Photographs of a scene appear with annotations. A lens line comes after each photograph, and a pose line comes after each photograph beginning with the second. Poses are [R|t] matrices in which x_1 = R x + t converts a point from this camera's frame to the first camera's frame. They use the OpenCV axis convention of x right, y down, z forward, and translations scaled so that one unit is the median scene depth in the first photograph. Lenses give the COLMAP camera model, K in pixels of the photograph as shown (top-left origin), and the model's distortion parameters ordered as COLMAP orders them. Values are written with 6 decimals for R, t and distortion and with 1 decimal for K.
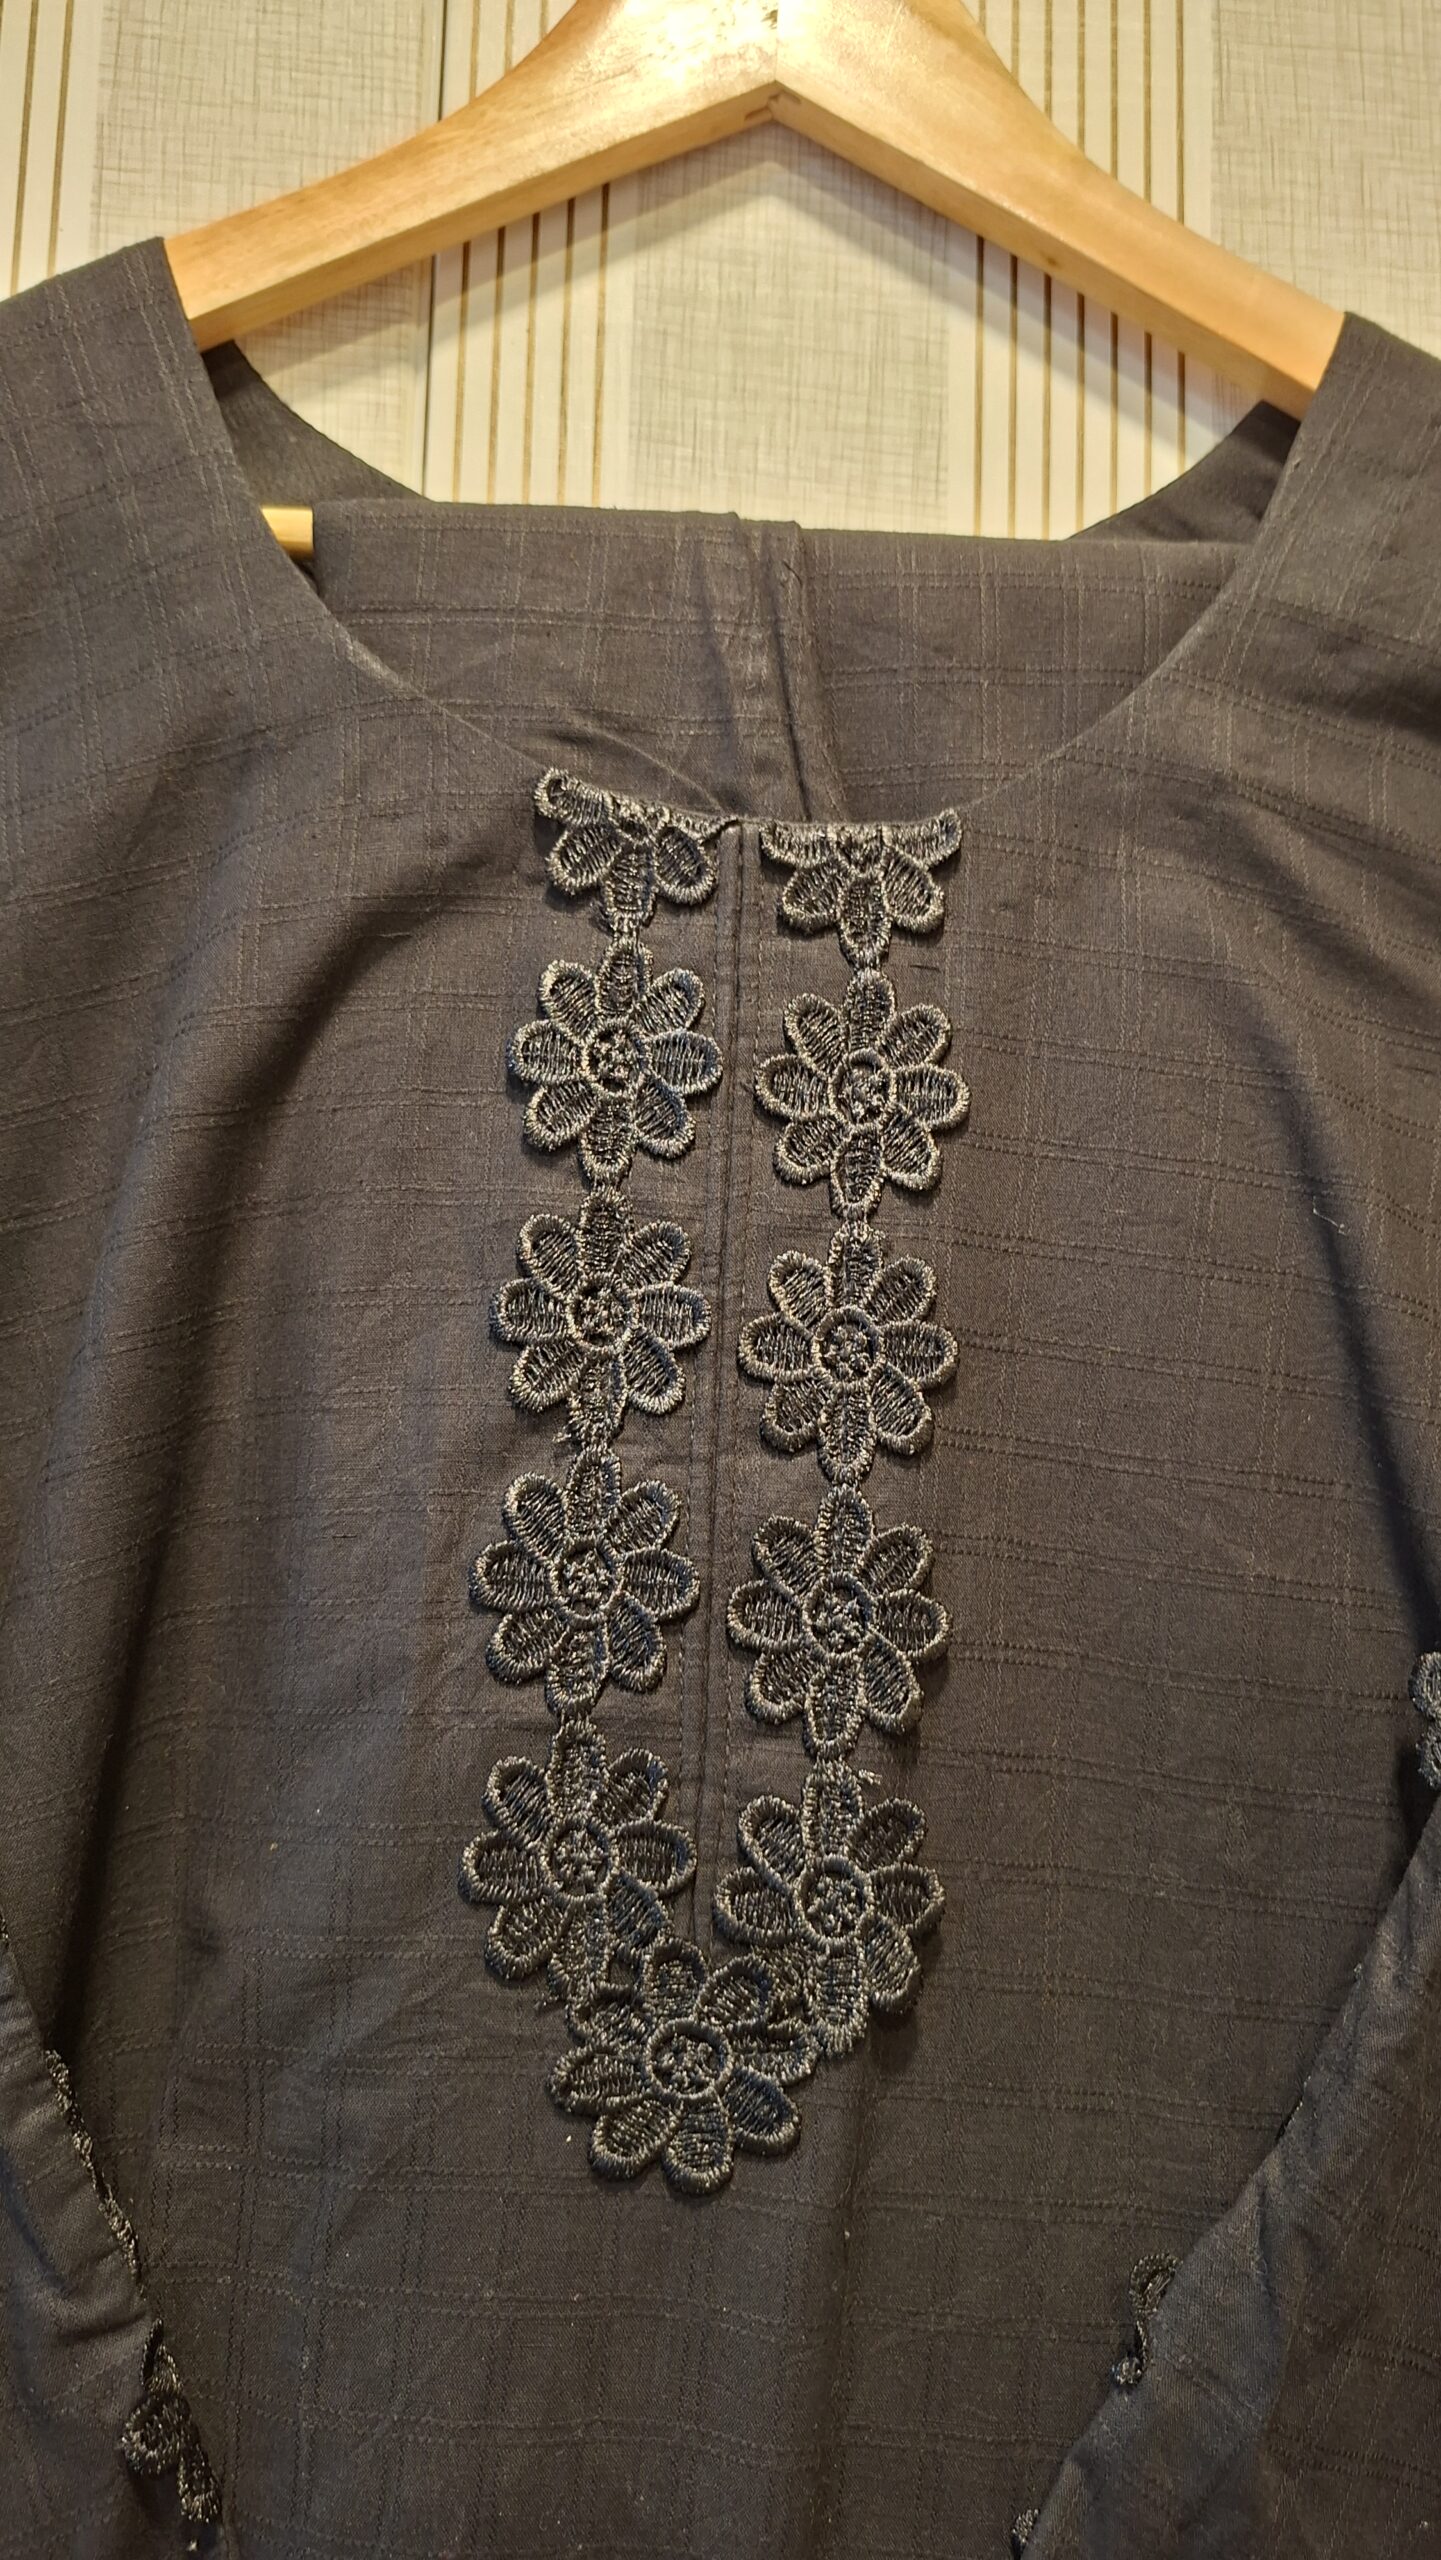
lens RADIAL K [[1641.0, 0, 720.5], [0, 1641.0, 1280.0], [0, 0, 1]] dist [0.000953, -0.052305]
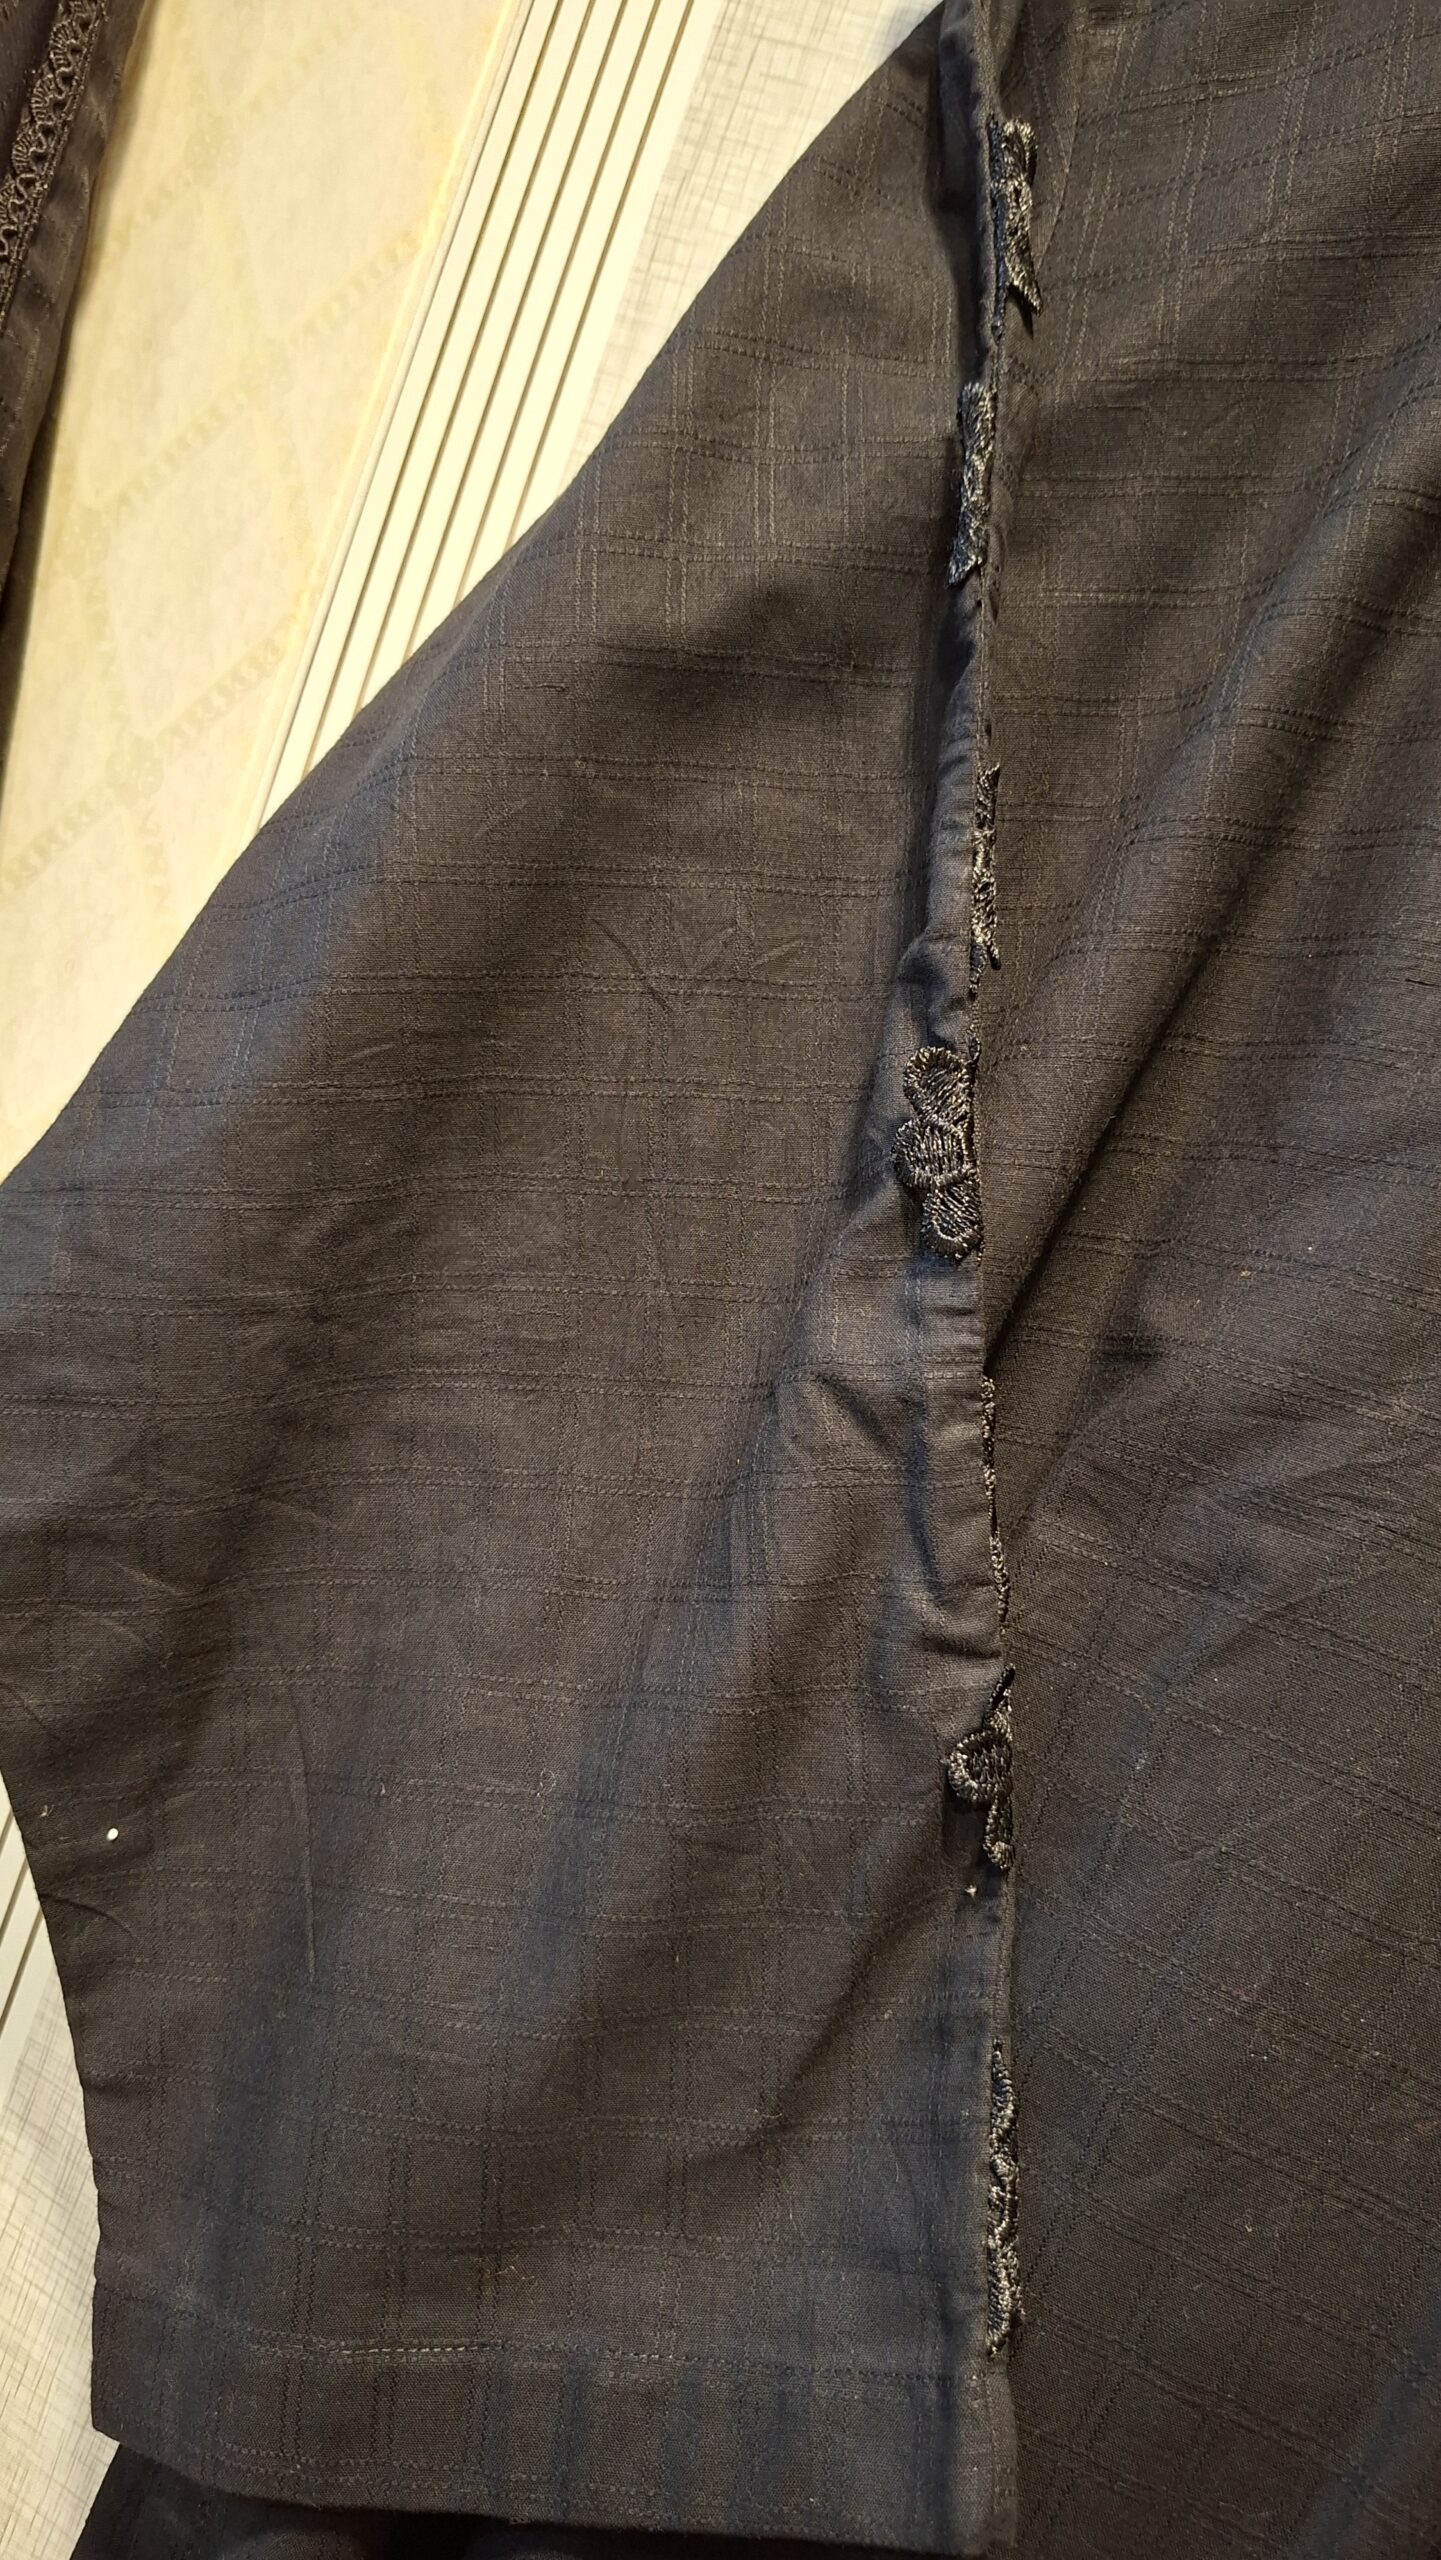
lens RADIAL K [[1641.0, 0, 720.5], [0, 1641.0, 1280.0], [0, 0, 1]] dist [0.000953, -0.052305]
pose [[0.885164, 0.308133, -0.348626, -0.216895], [-0.272415, 0.950642, 0.148561, 0.301398], [0.377195, -0.036530, 0.925413, 0.002486]]
